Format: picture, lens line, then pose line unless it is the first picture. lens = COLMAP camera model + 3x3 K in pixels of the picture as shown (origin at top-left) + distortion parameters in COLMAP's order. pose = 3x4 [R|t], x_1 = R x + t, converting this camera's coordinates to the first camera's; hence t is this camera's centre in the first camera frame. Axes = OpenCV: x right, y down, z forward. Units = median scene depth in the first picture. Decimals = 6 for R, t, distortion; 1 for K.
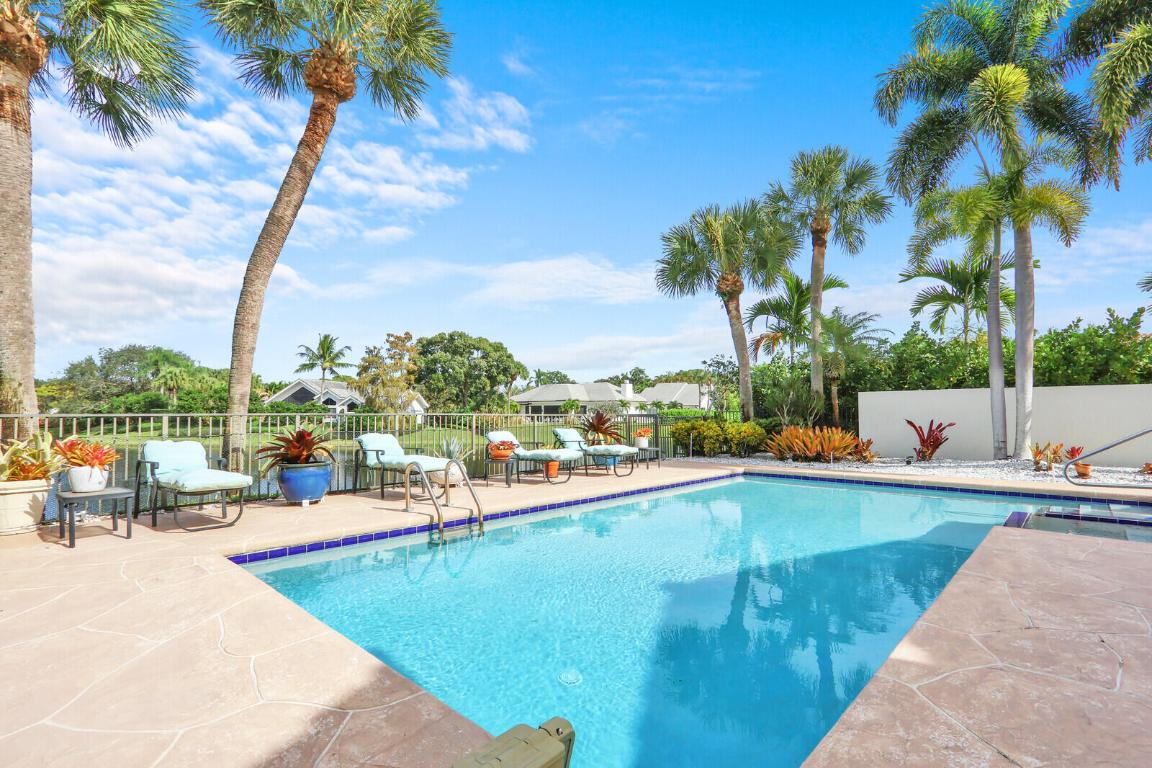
lens RADIAL K [[538.7, 0, 602.8], [0, 538.7, 418.7], [0, 0, 1]] dist [-0.014503, 0.002098]
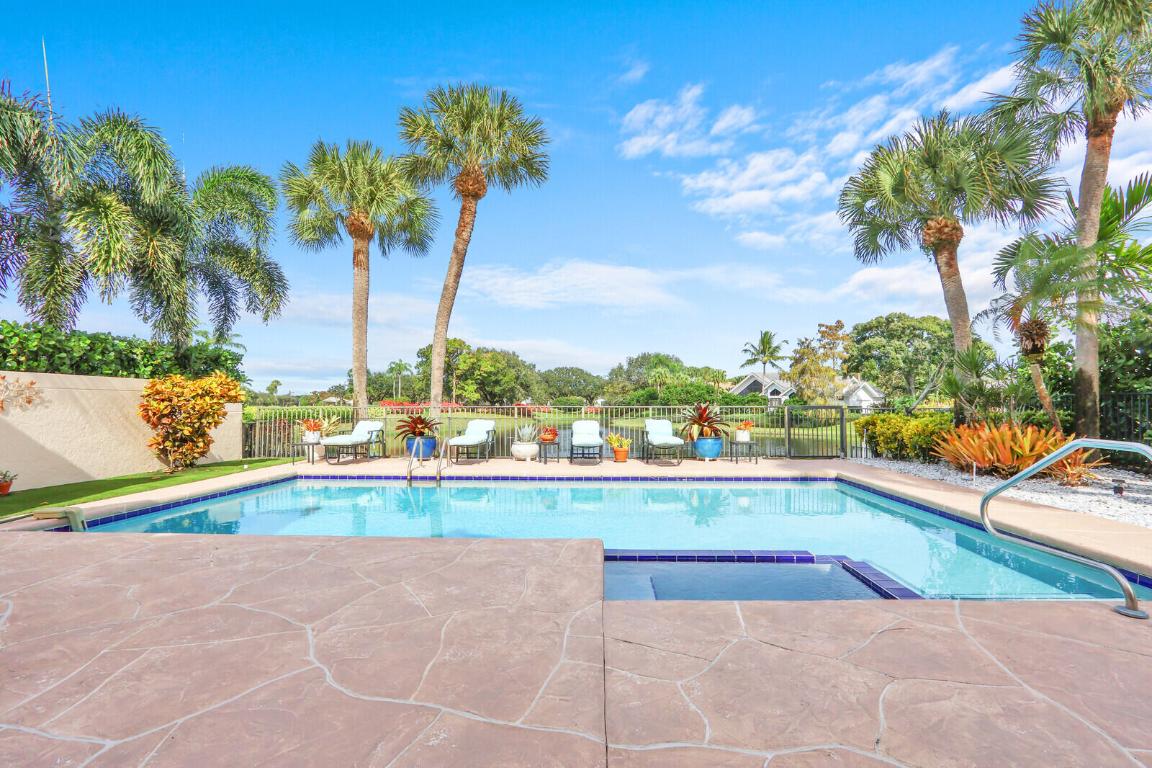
lens RADIAL K [[538.7, 0, 585.5], [0, 538.7, 395.6], [0, 0, 1]] dist [-0.014503, 0.002098]
pose [[0.627110, -0.013135, -0.778820, 0.235554], [-0.005400, 0.999760, -0.021209, -0.002250], [0.778912, 0.017506, 0.626889, 0.074093]]
